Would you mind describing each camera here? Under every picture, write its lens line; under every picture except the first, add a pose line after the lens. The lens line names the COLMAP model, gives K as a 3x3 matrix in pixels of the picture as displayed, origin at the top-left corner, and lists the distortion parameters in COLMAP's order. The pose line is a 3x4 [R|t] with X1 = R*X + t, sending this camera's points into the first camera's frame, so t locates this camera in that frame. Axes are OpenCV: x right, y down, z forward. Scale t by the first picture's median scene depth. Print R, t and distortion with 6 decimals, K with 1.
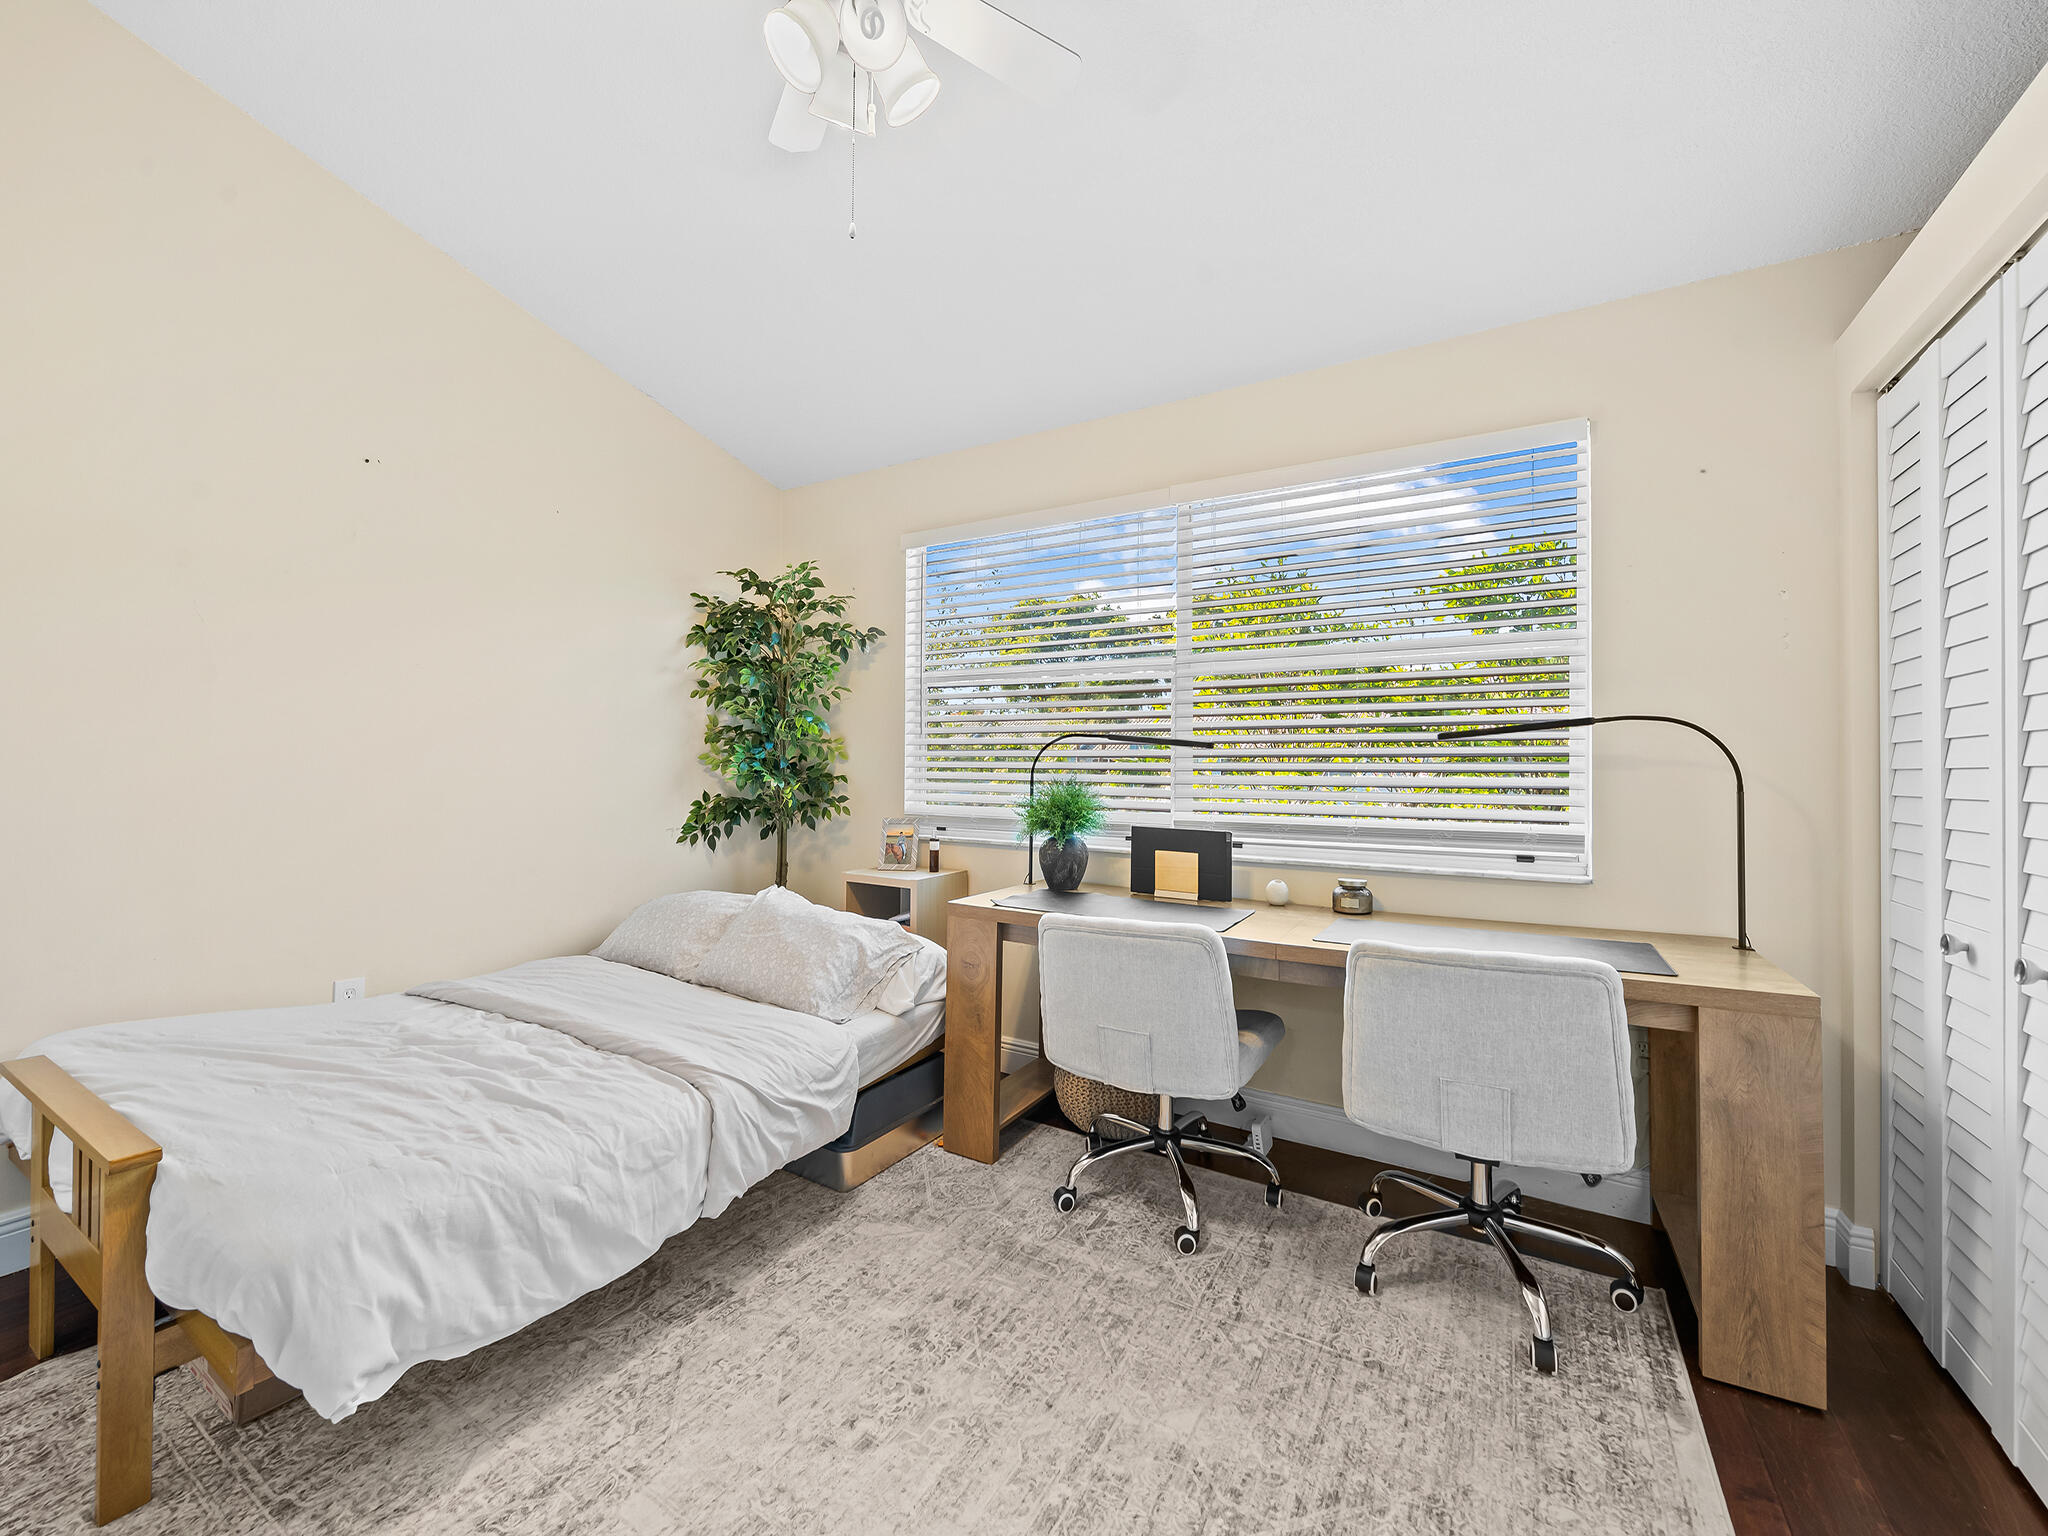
lens RADIAL K [[828.5, 0, 1030.1], [0, 828.5, 768.3], [0, 0, 1]] dist [-0.003447, -0.000365]
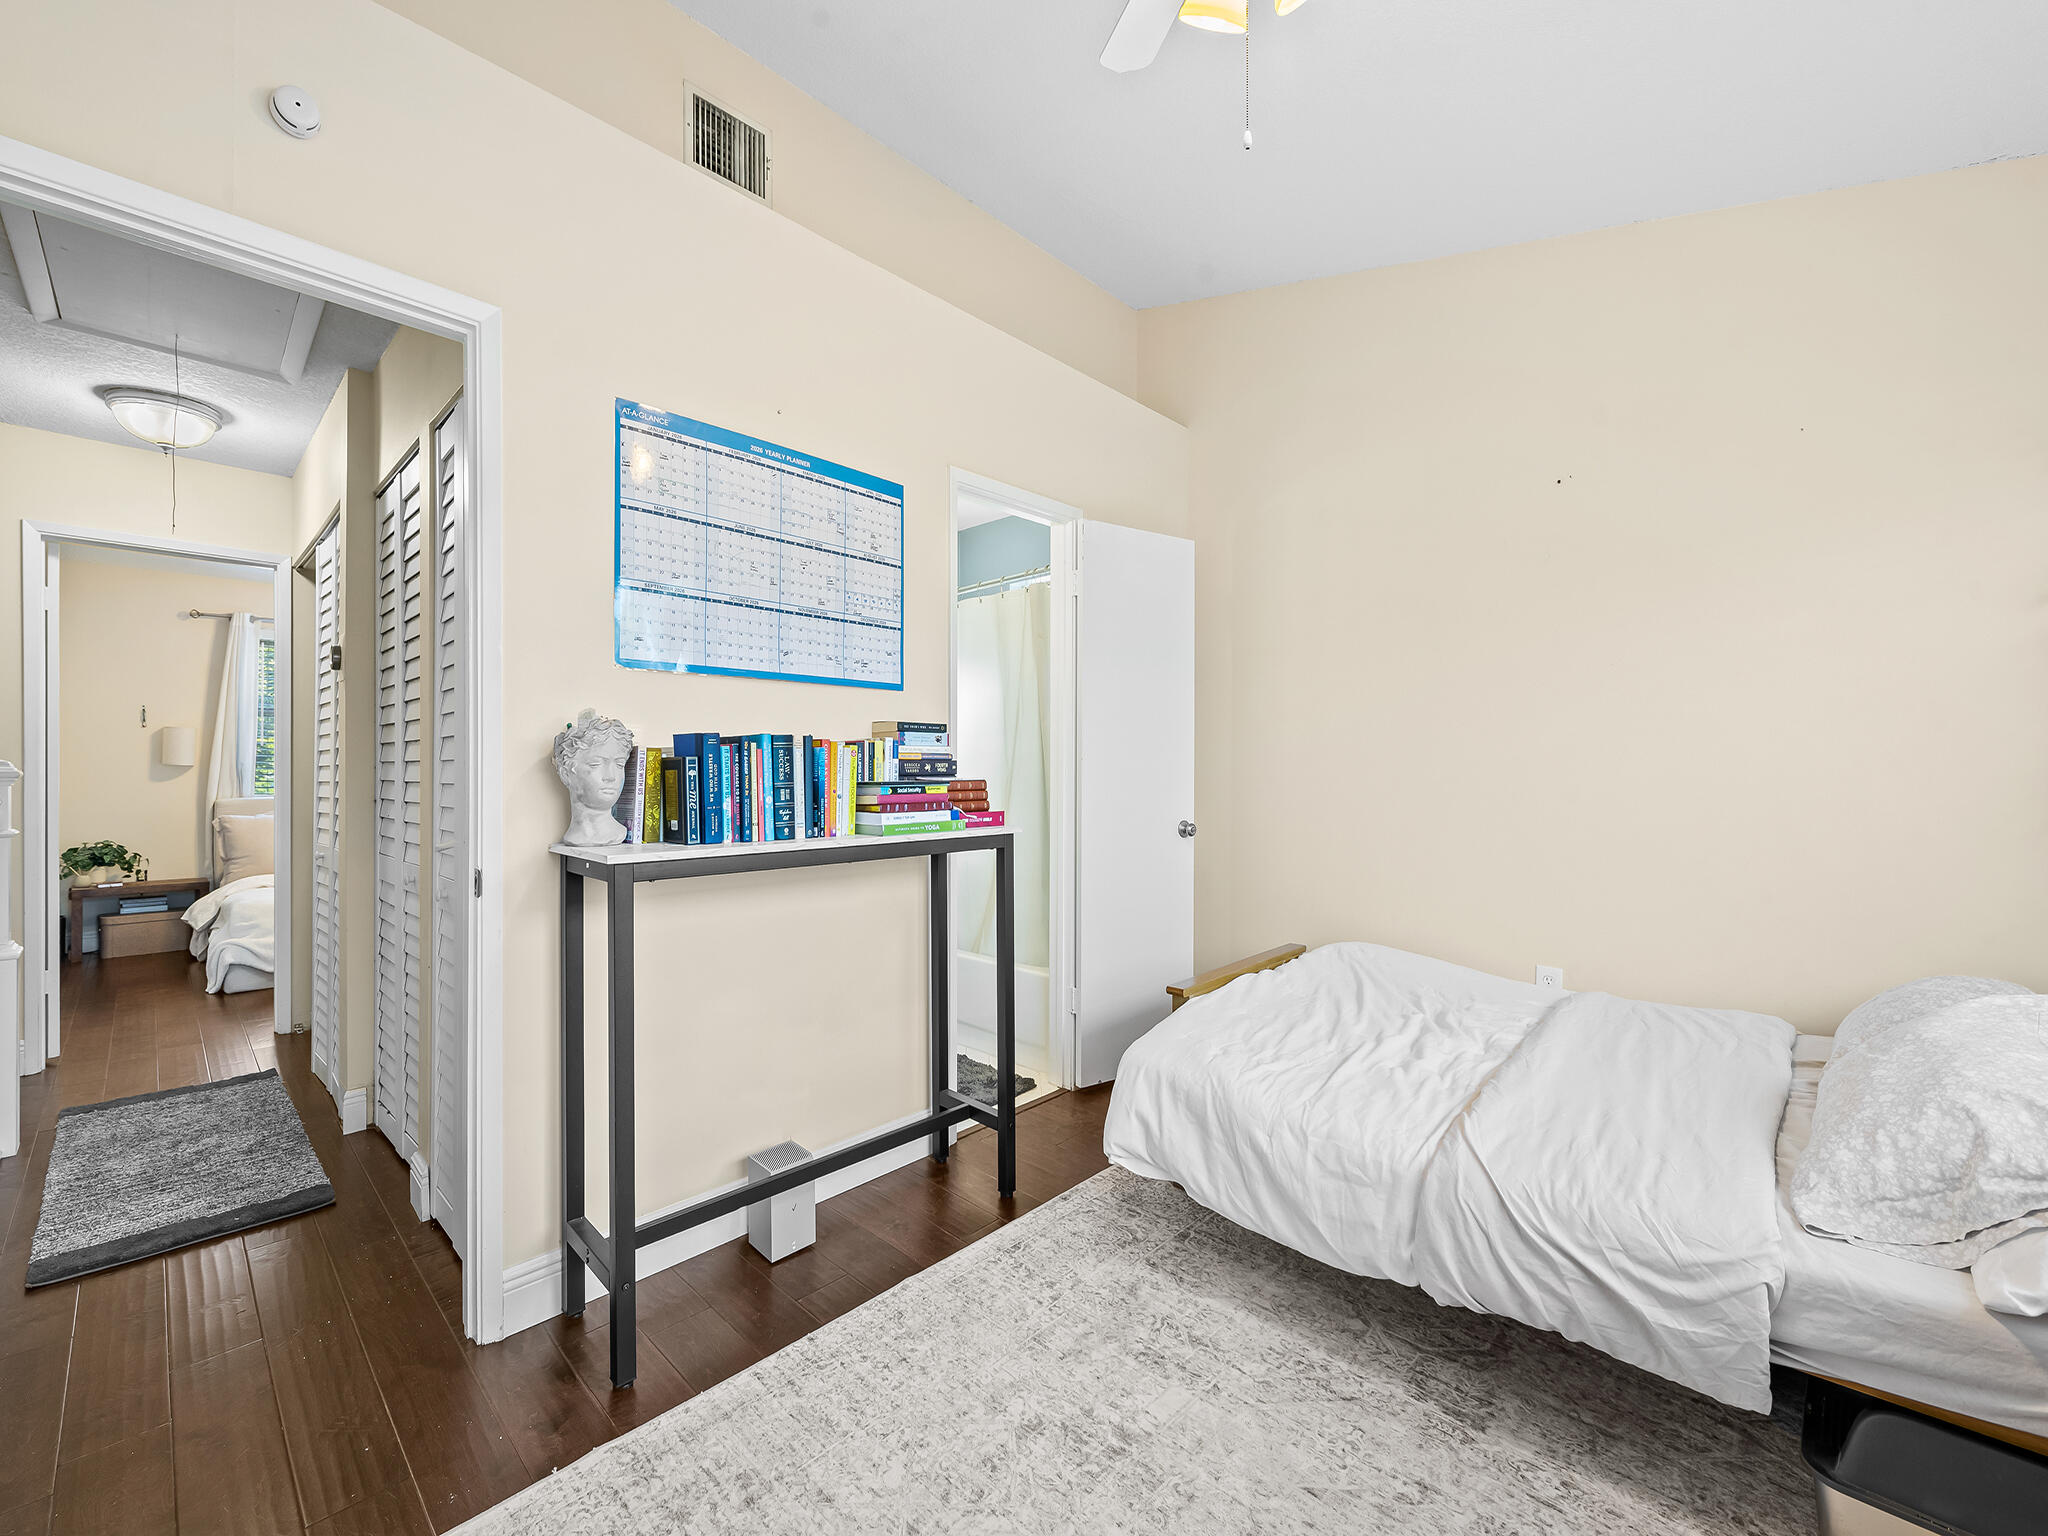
lens RADIAL K [[847.0, 0, 1015.6], [0, 847.0, 771.2], [0, 0, 1]] dist [0.000302, -0.000263]
pose [[-0.247380, -0.006867, -0.968894, 0.657219], [0.003728, 0.999961, -0.008039, 0.010080], [0.968911, -0.005600, -0.247345, 0.936205]]
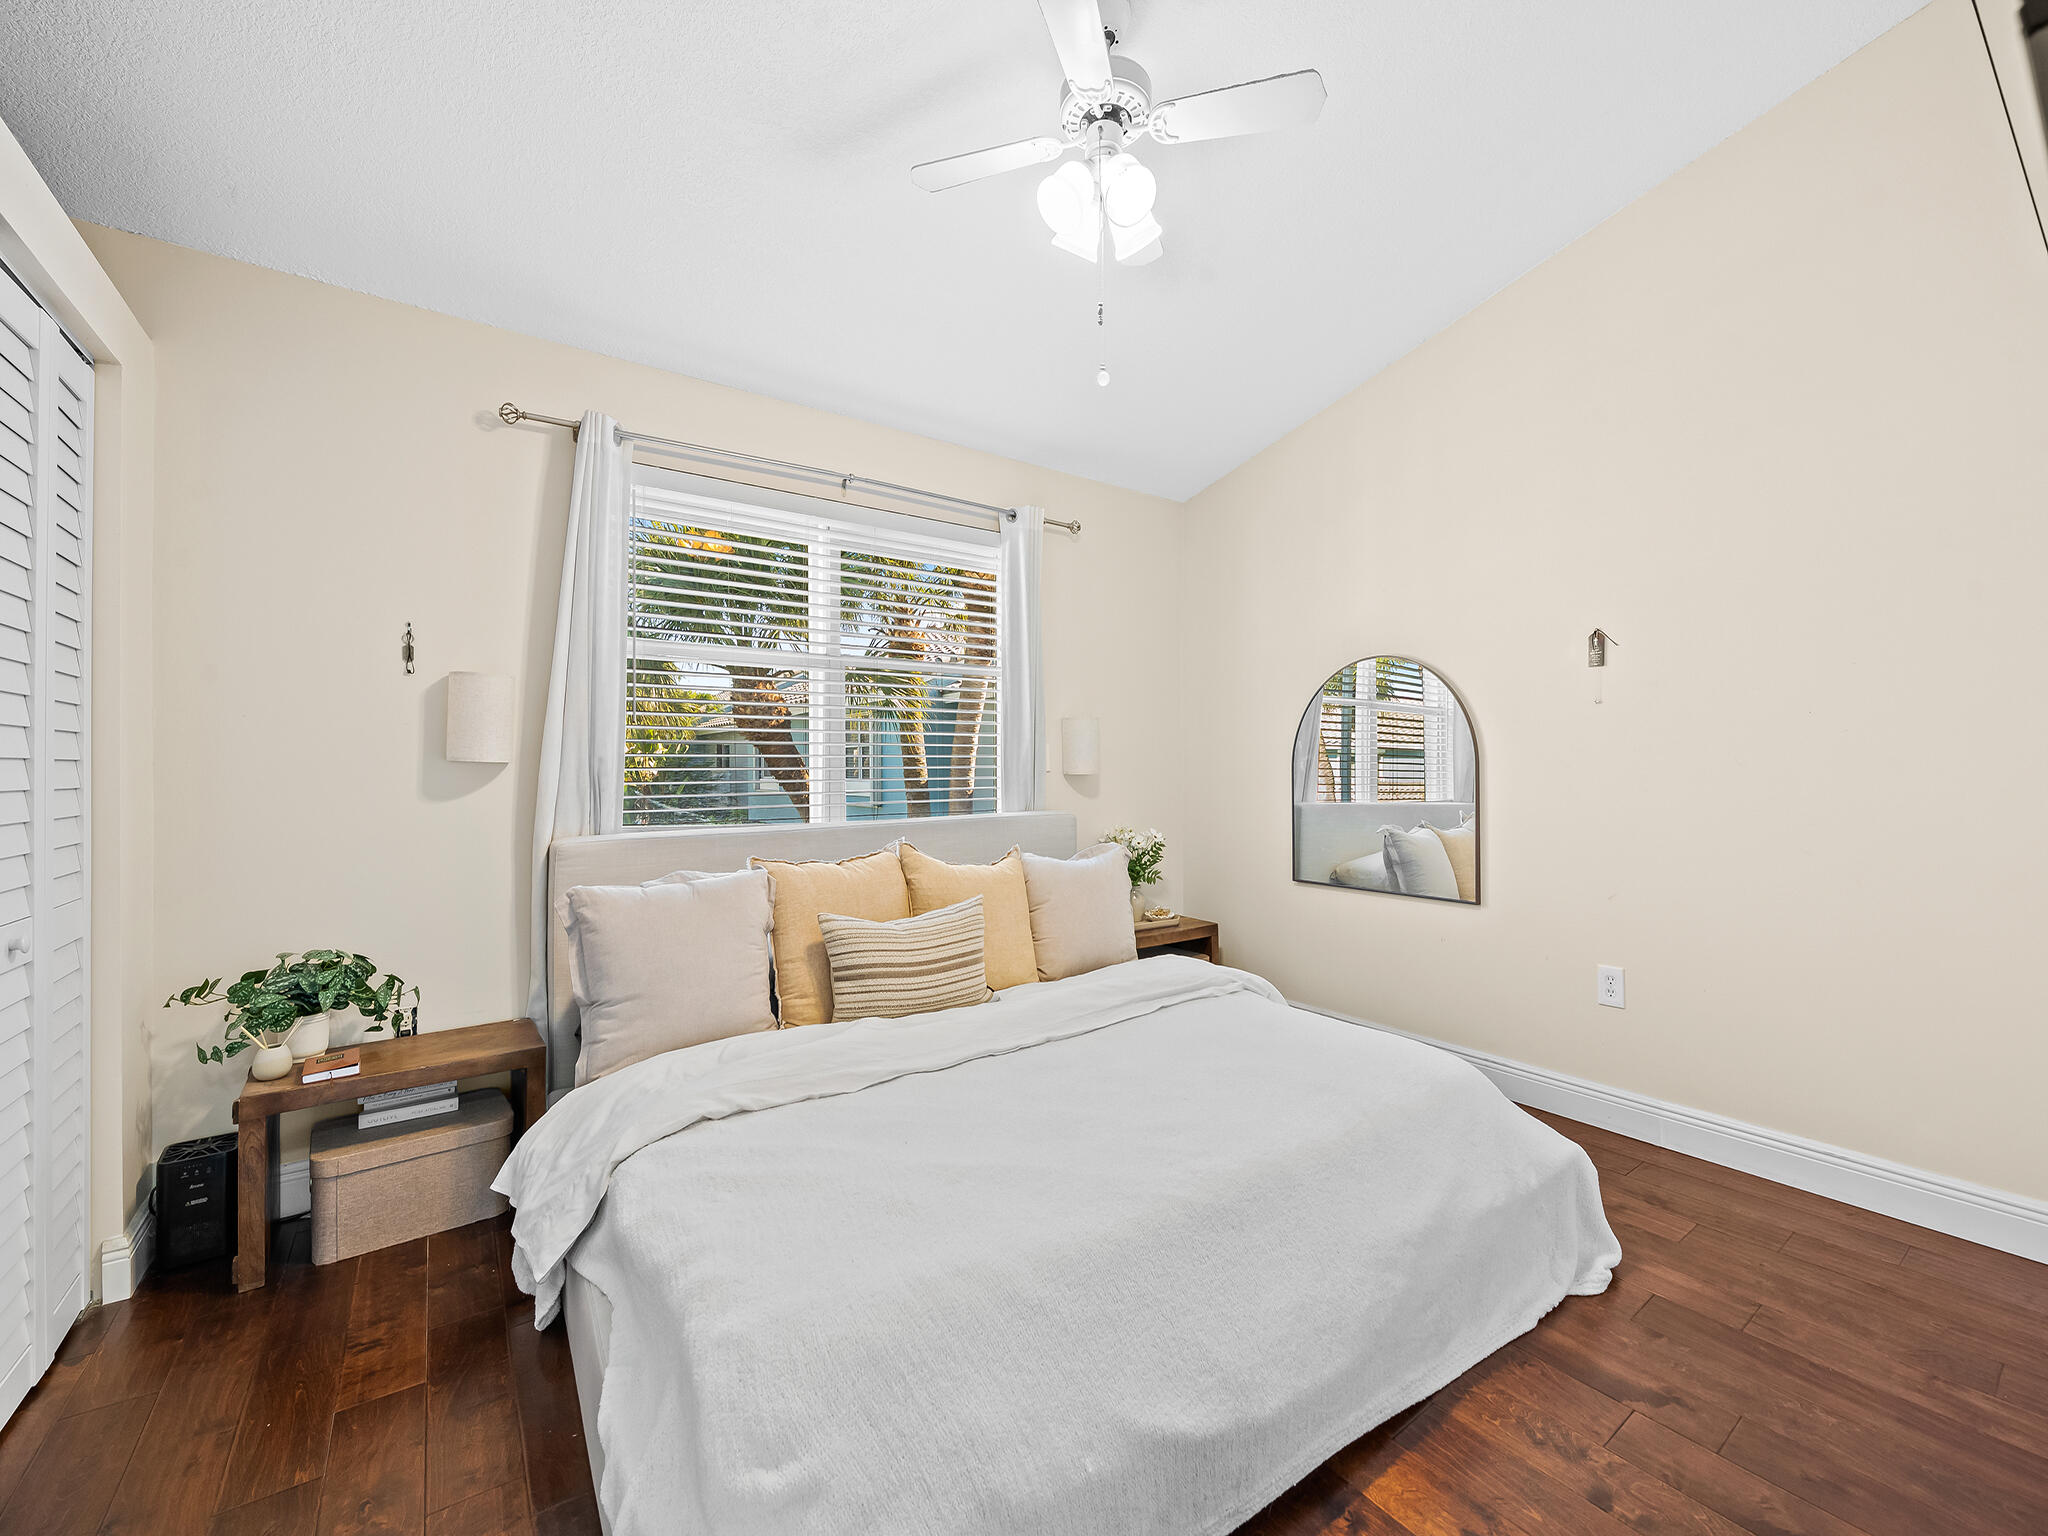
lens RADIAL K [[847.0, 0, 1041.3], [0, 847.0, 765.7], [0, 0, 1]] dist [0.000302, -0.000263]
pose [[-0.414740, -0.007461, -0.909910, 0.445945], [0.006066, 0.999921, -0.010964, 0.005073], [0.909920, -0.010067, -0.414662, 0.577448]]
